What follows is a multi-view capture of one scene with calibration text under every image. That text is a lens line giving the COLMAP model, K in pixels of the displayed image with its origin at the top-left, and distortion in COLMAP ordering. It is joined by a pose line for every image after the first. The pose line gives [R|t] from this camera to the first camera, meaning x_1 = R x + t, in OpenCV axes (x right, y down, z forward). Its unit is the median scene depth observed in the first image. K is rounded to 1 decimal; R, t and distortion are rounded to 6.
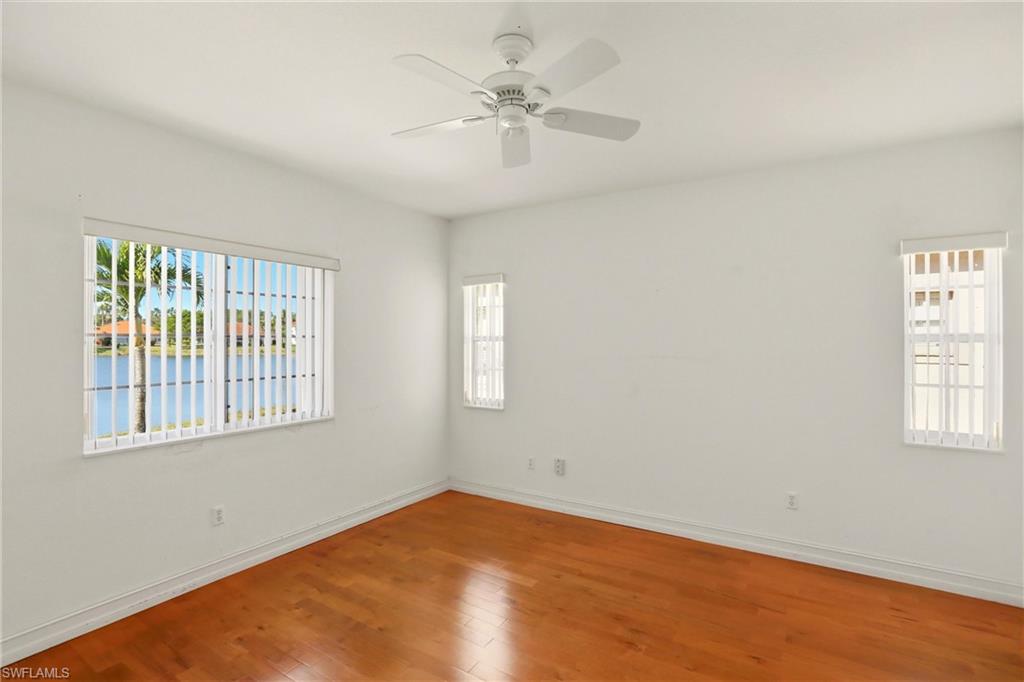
lens RADIAL K [[474.2, 0, 516.0], [0, 474.2, 340.9], [0, 0, 1]] dist [-0.034004, 0.012375]
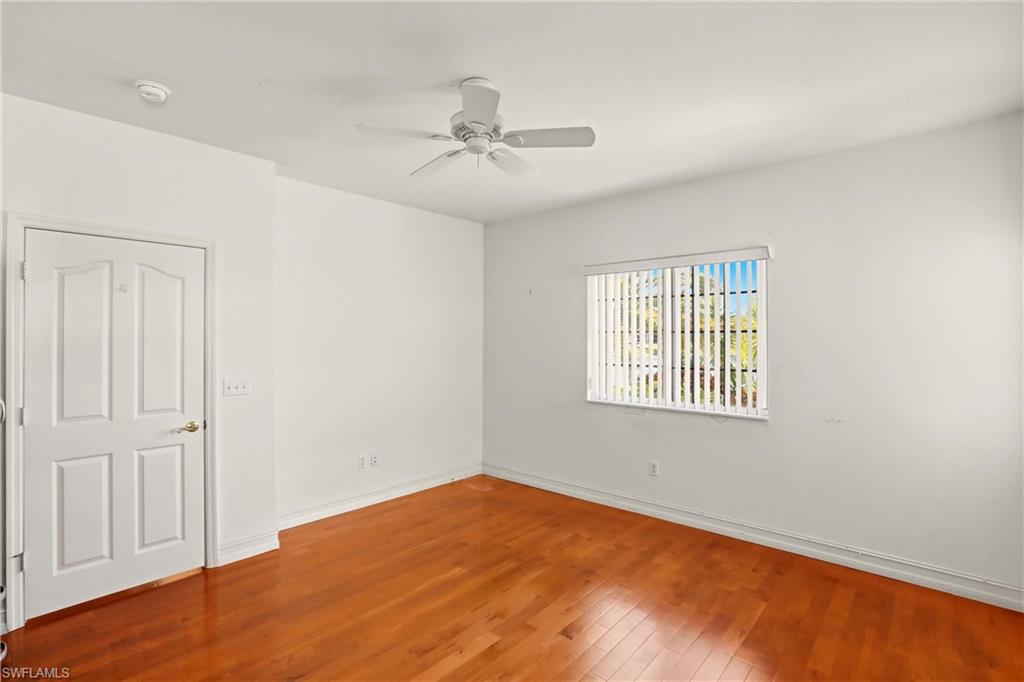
lens RADIAL K [[474.2, 0, 513.7], [0, 474.2, 335.1], [0, 0, 1]] dist [-0.034004, 0.012375]
pose [[-0.139899, -0.001067, -0.990165, 0.689646], [-0.001041, 0.999999, -0.000930, -0.000170], [0.990165, 0.000900, -0.139900, 0.746988]]
